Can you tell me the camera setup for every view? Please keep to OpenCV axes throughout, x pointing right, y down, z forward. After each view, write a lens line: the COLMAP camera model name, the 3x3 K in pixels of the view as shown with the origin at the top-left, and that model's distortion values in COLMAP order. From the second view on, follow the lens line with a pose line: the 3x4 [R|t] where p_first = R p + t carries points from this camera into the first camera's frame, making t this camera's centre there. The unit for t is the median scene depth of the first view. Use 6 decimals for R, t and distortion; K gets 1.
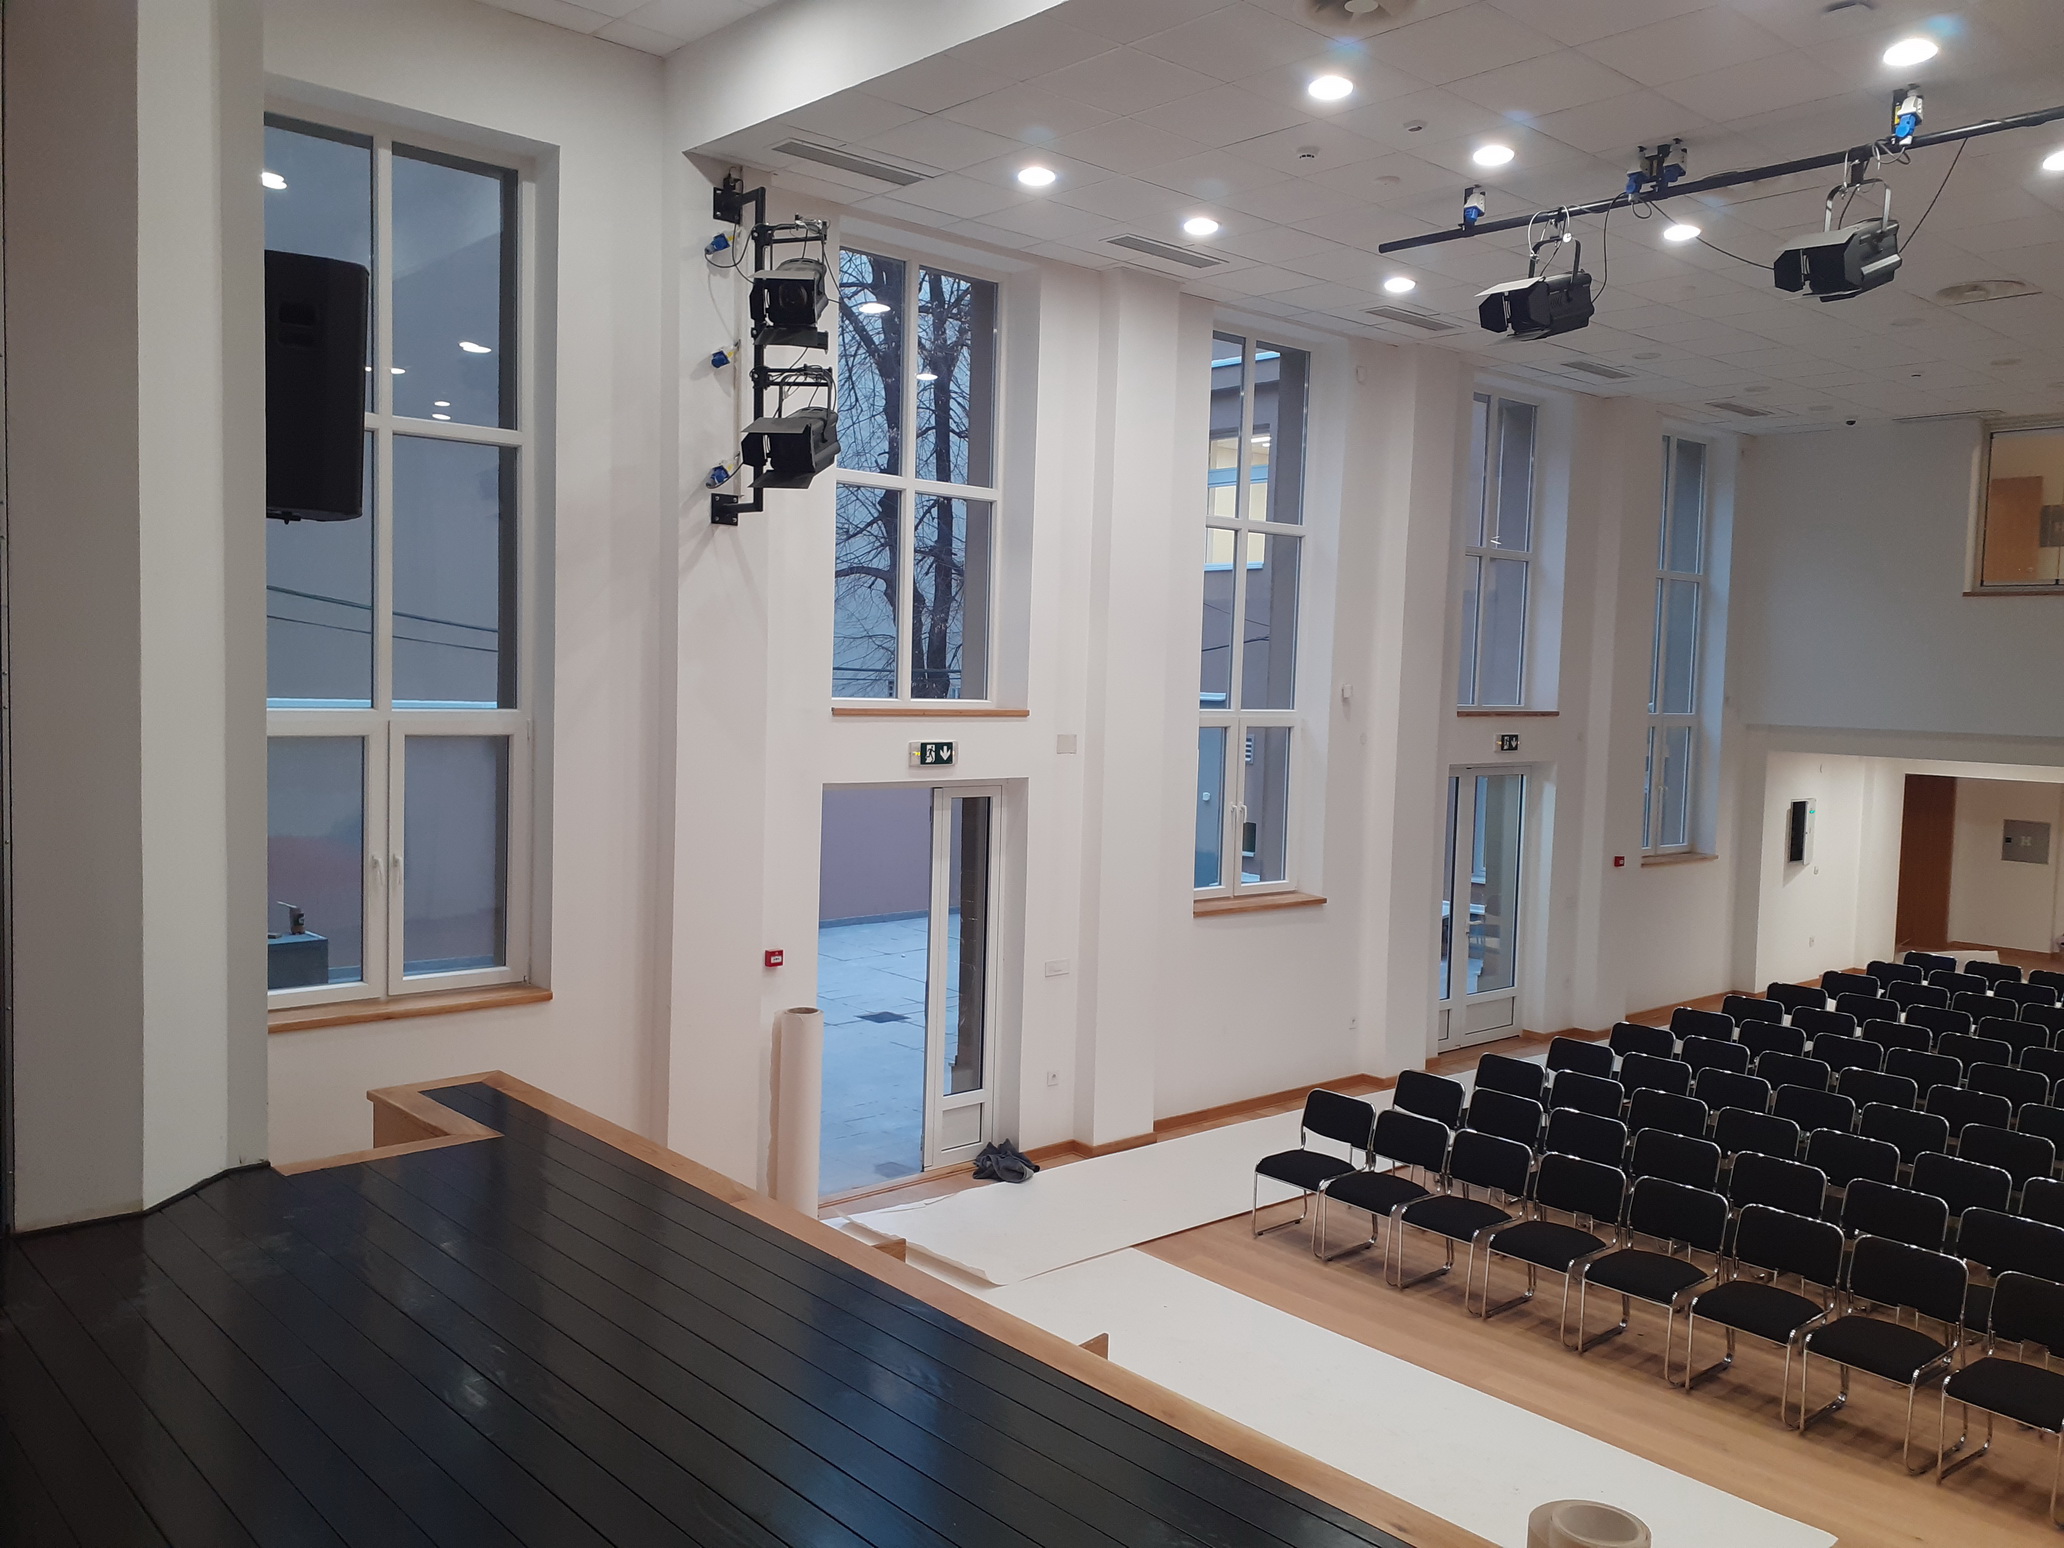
lens RADIAL K [[1673.3, 0, 1077.5], [0, 1673.3, 769.6], [0, 0, 1]] dist [0.129926, -0.114780]
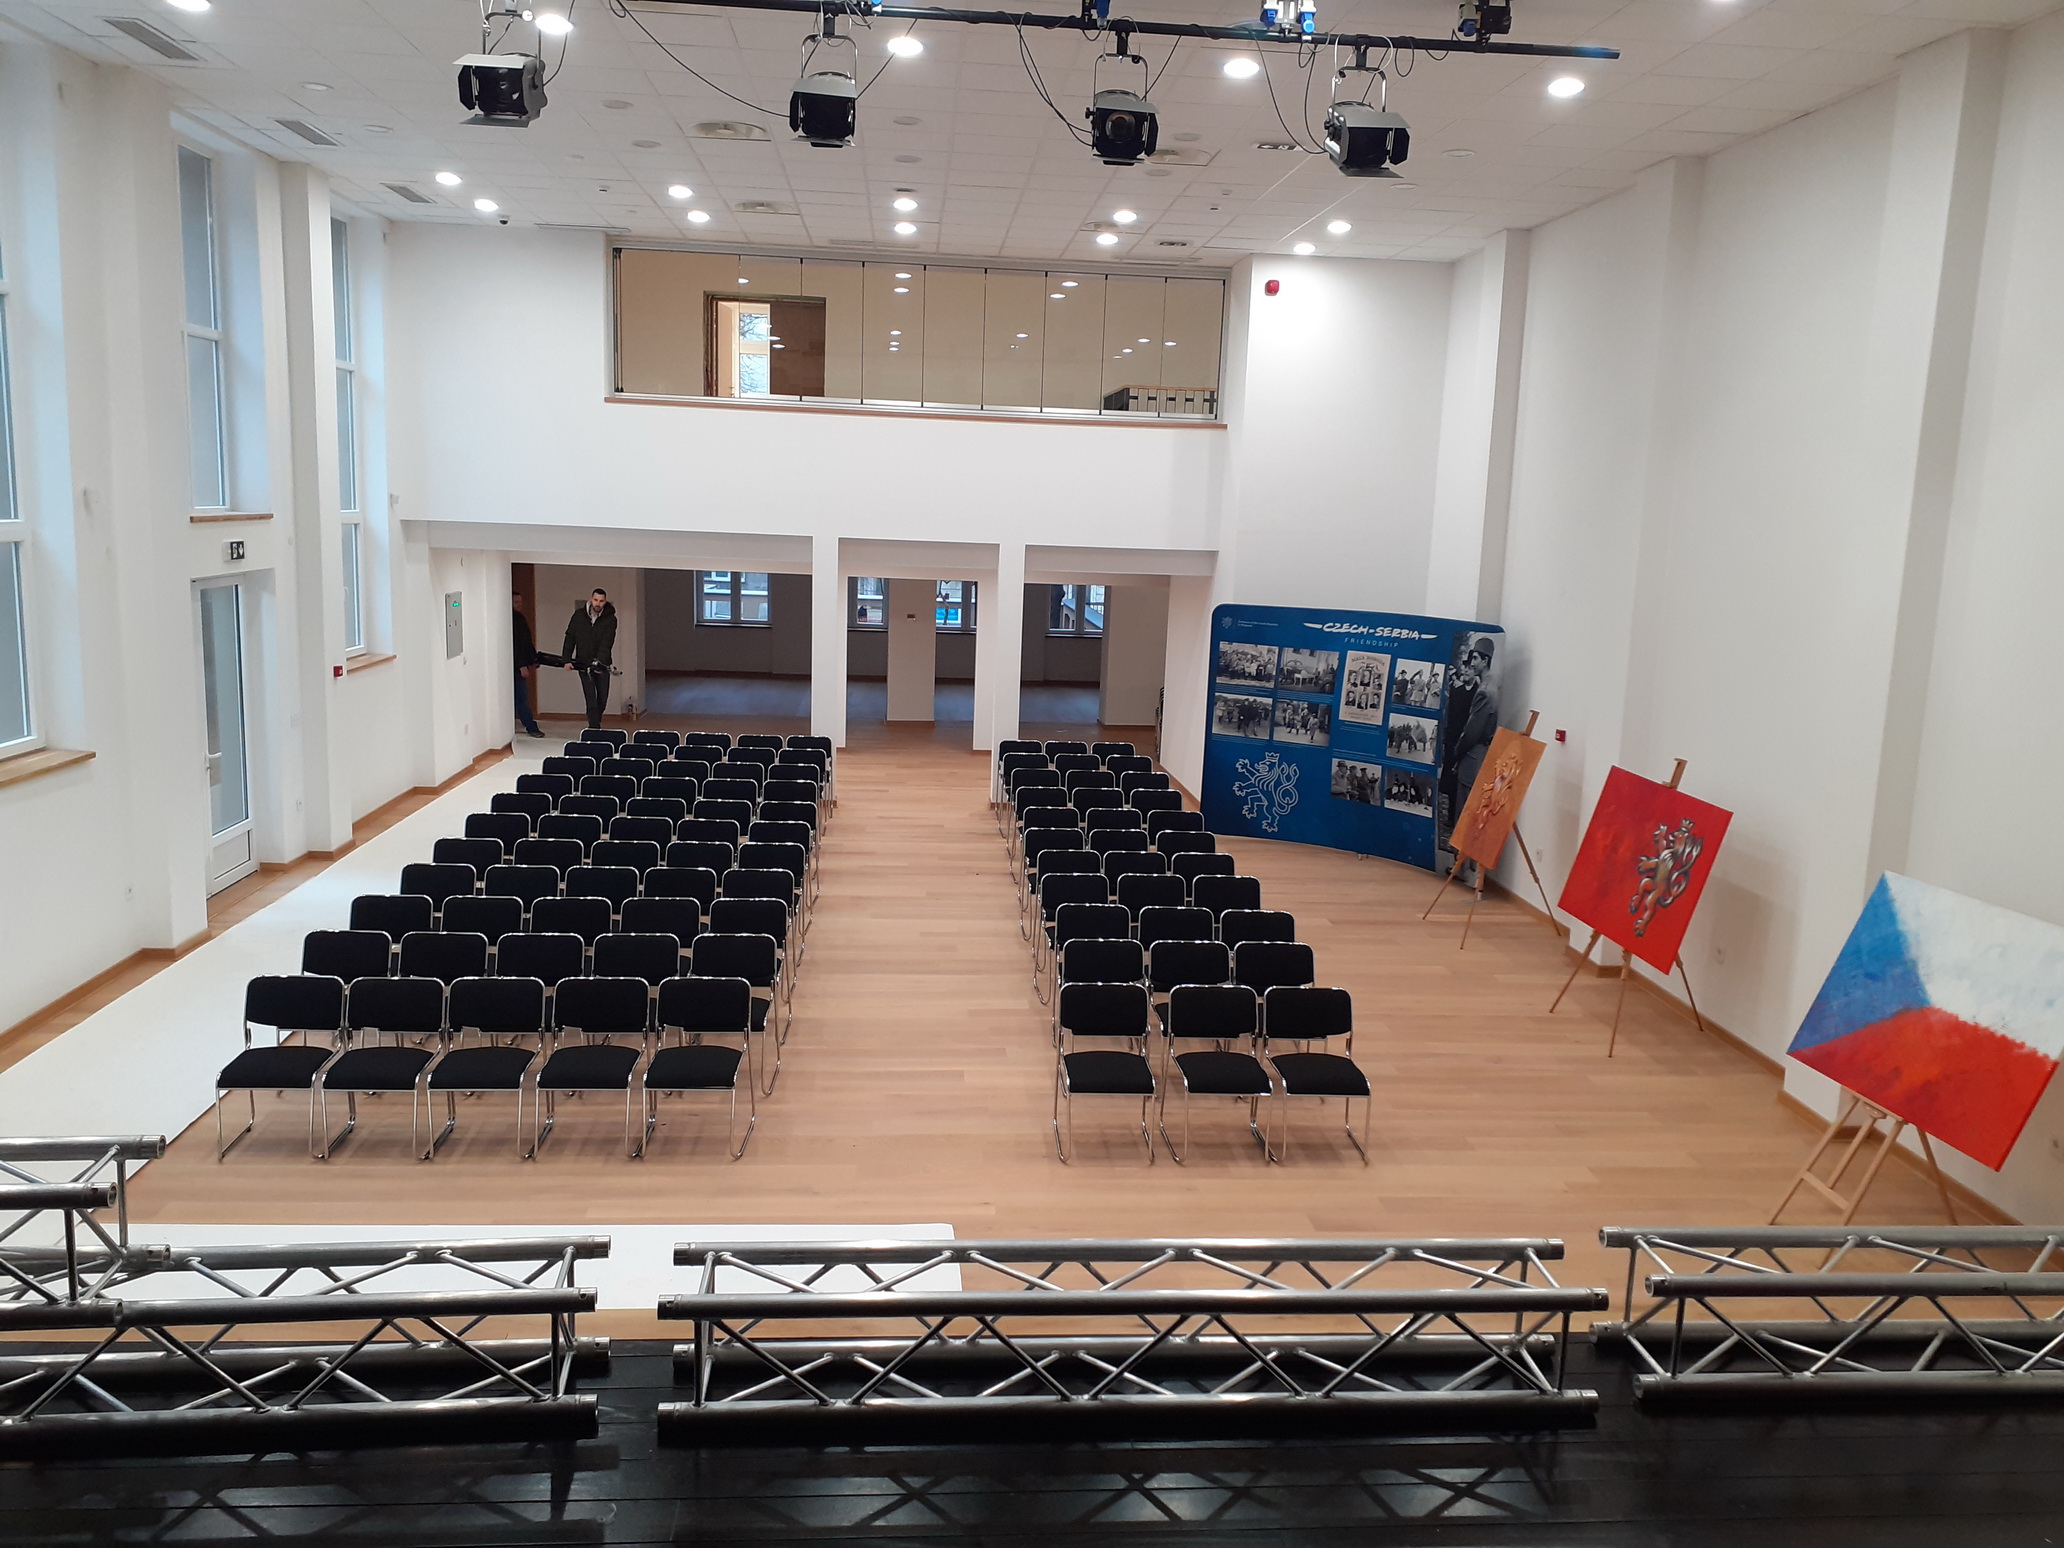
lens RADIAL K [[1591.3, 0, 1032.0], [0, 1591.3, 774.0], [0, 0, 1]] dist [0.120733, -0.362502]
pose [[0.616160, -0.143811, 0.774380, -0.218975], [0.028791, 0.986645, 0.160322, -0.030745], [-0.787094, -0.076489, 0.612072, 0.179403]]
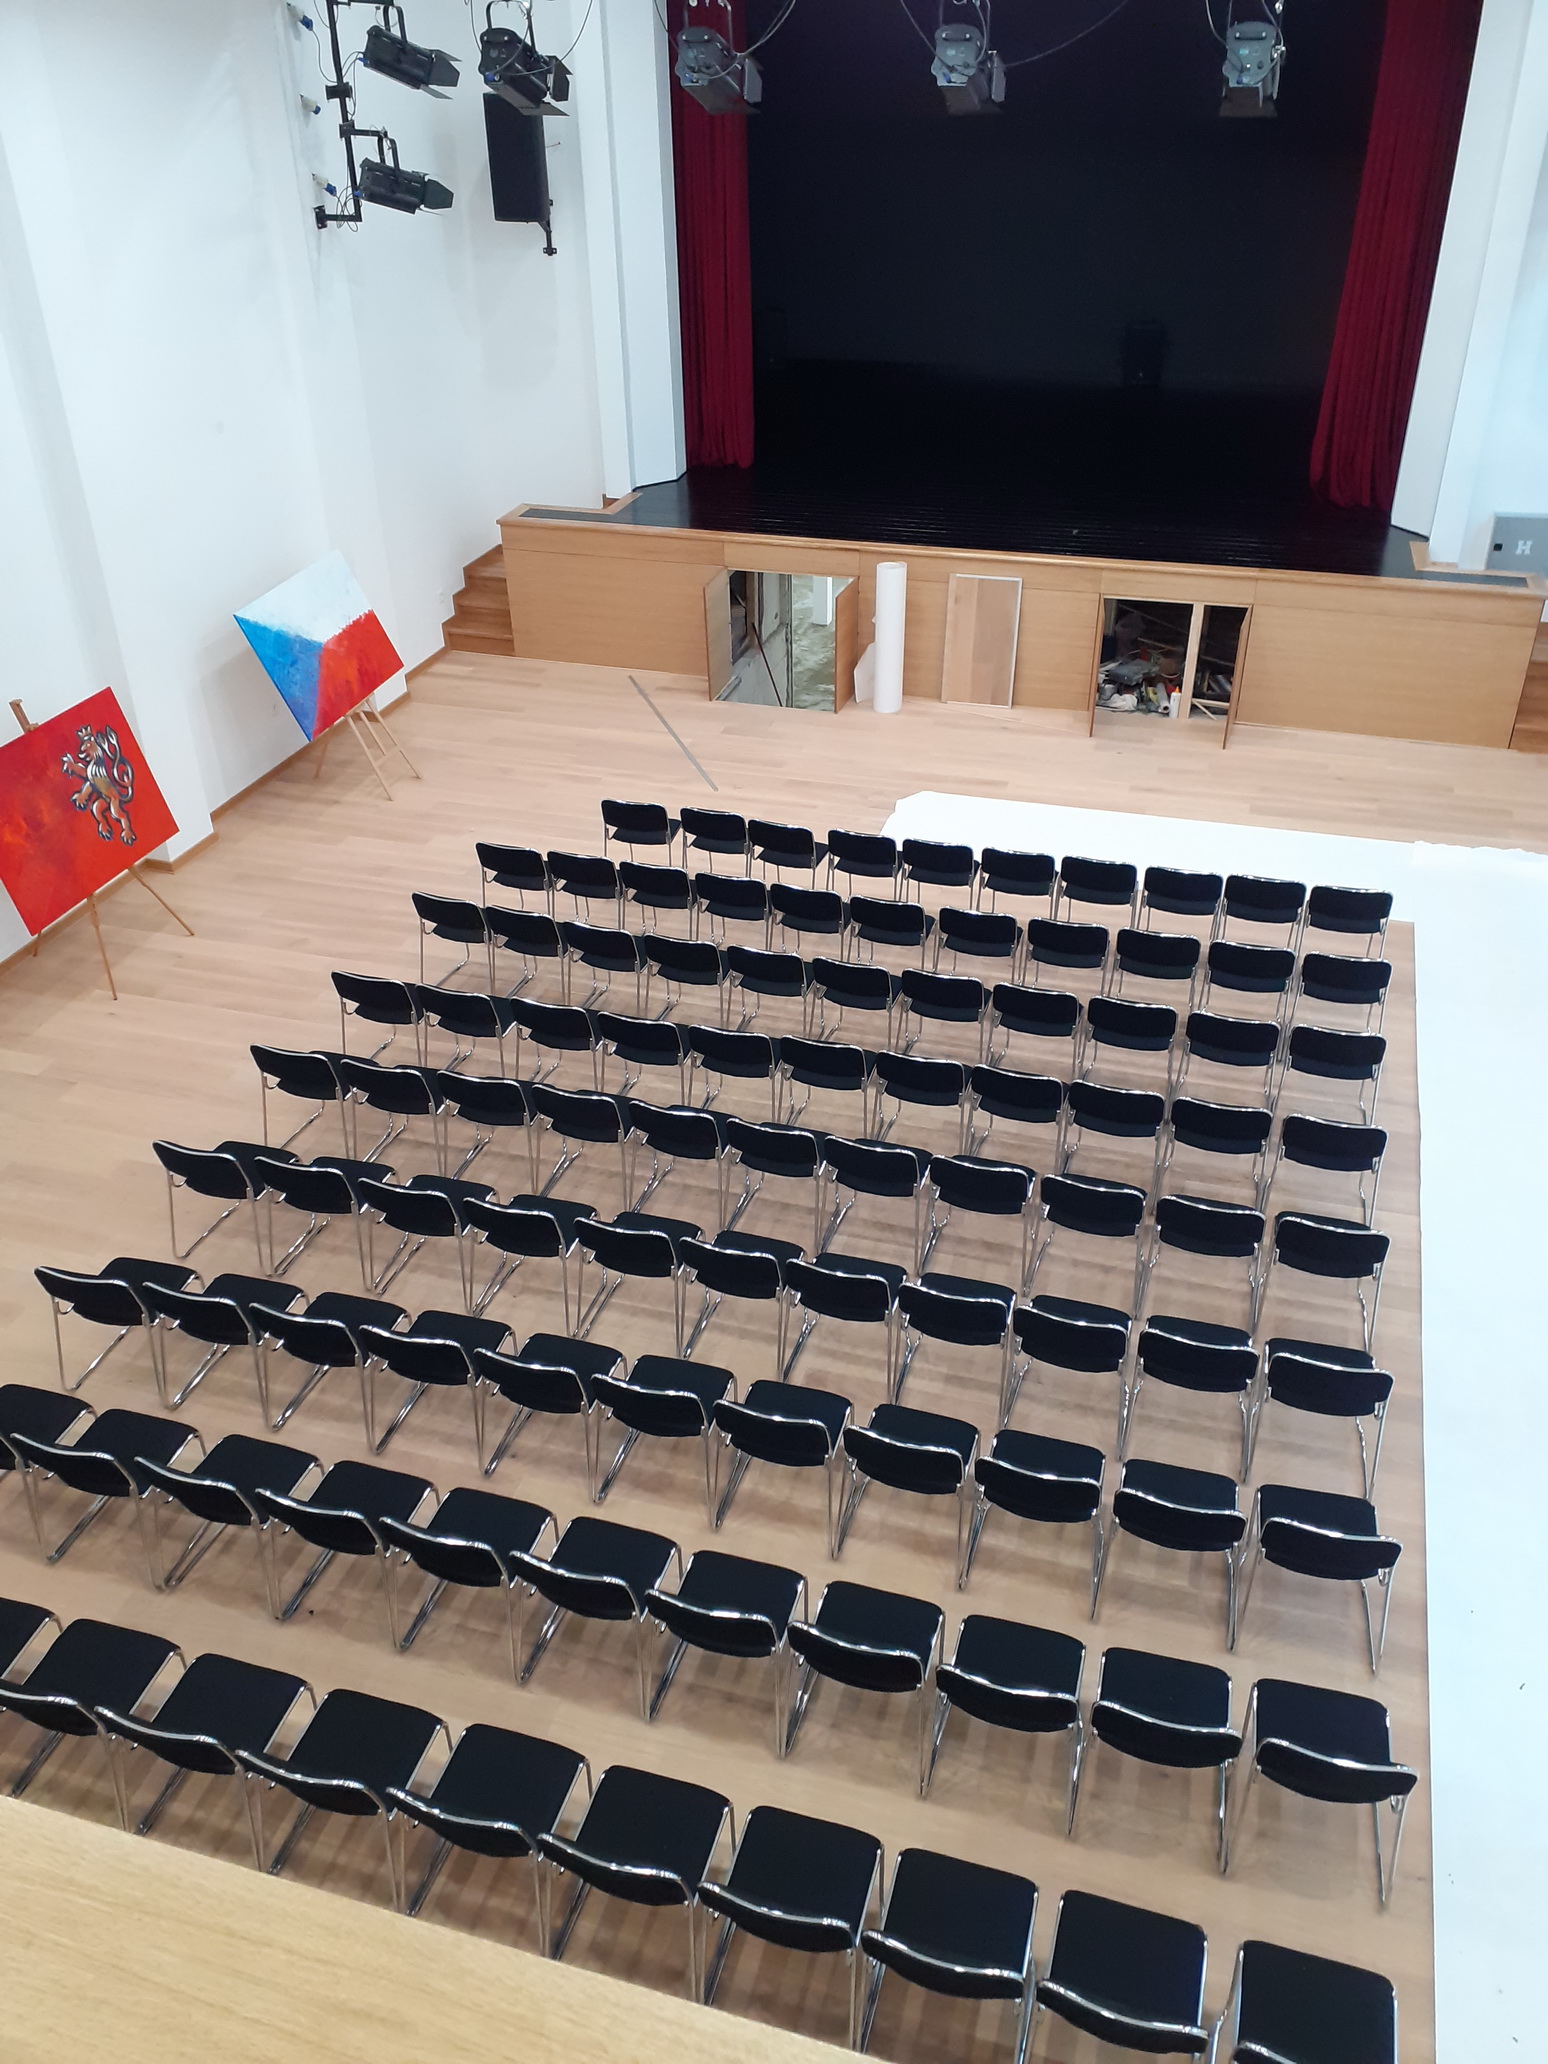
lens RADIAL K [[1591.3, 0, 774.0], [0, 1591.3, 1032.0], [0, 0, 1]] dist [0.120733, -0.362502]
pose [[-0.860666, 0.255870, -0.440210, 0.855225], [-0.043046, 0.824904, 0.563631, -0.256837], [0.507347, 0.504048, -0.698952, 1.434640]]
